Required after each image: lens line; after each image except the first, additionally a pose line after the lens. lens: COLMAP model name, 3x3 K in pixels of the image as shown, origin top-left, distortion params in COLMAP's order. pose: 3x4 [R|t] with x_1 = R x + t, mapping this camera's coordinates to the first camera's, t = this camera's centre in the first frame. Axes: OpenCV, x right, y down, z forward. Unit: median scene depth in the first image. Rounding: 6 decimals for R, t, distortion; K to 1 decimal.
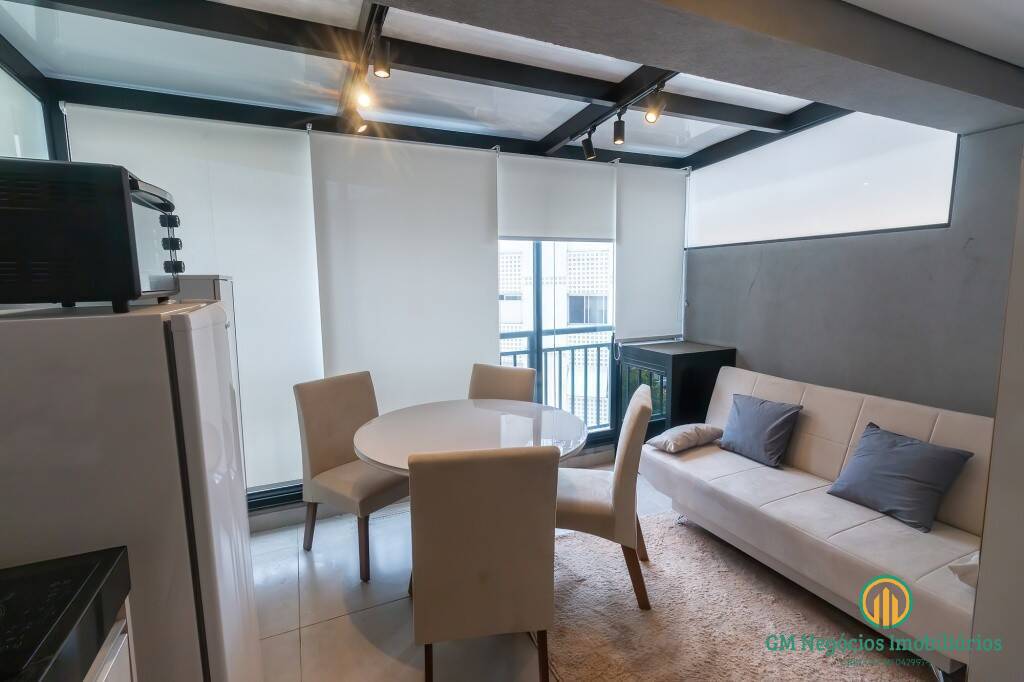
lens RADIAL K [[474.5, 0, 512.9], [0, 474.5, 332.8], [0, 0, 1]] dist [0.003313, -0.000069]
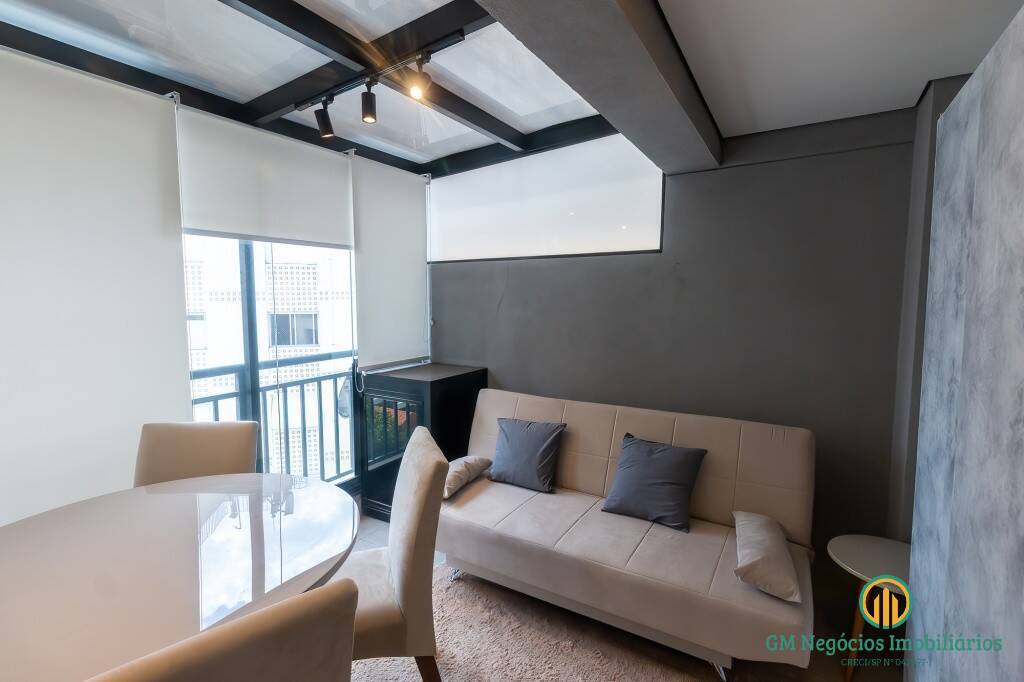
lens RADIAL K [[474.5, 0, 512.9], [0, 474.5, 332.8], [0, 0, 1]] dist [0.003313, -0.000069]
pose [[0.825624, -0.032086, 0.563308, -0.030965], [0.052506, 0.998419, -0.020087, -0.019213], [-0.561773, 0.046161, 0.826003, 0.210194]]
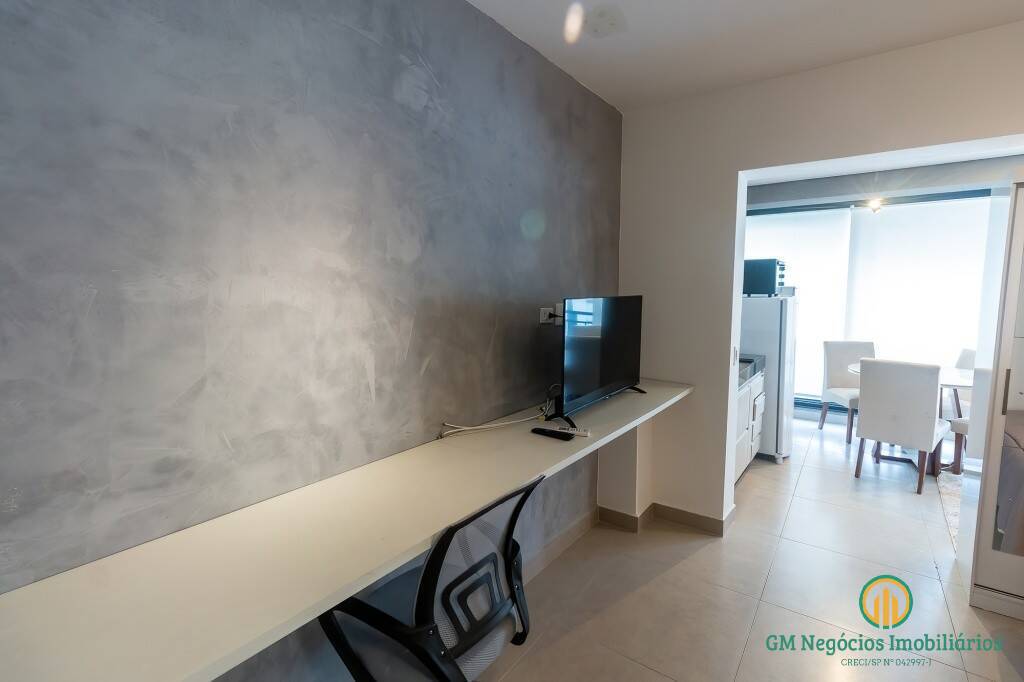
lens RADIAL K [[474.5, 0, 512.9], [0, 474.5, 332.8], [0, 0, 1]] dist [0.003313, -0.000069]
pose [[0.489457, 0.091807, -0.867181, 0.493812], [-0.100710, 0.993740, 0.048363, 0.088038], [0.866192, 0.063662, 0.495639, -0.879912]]
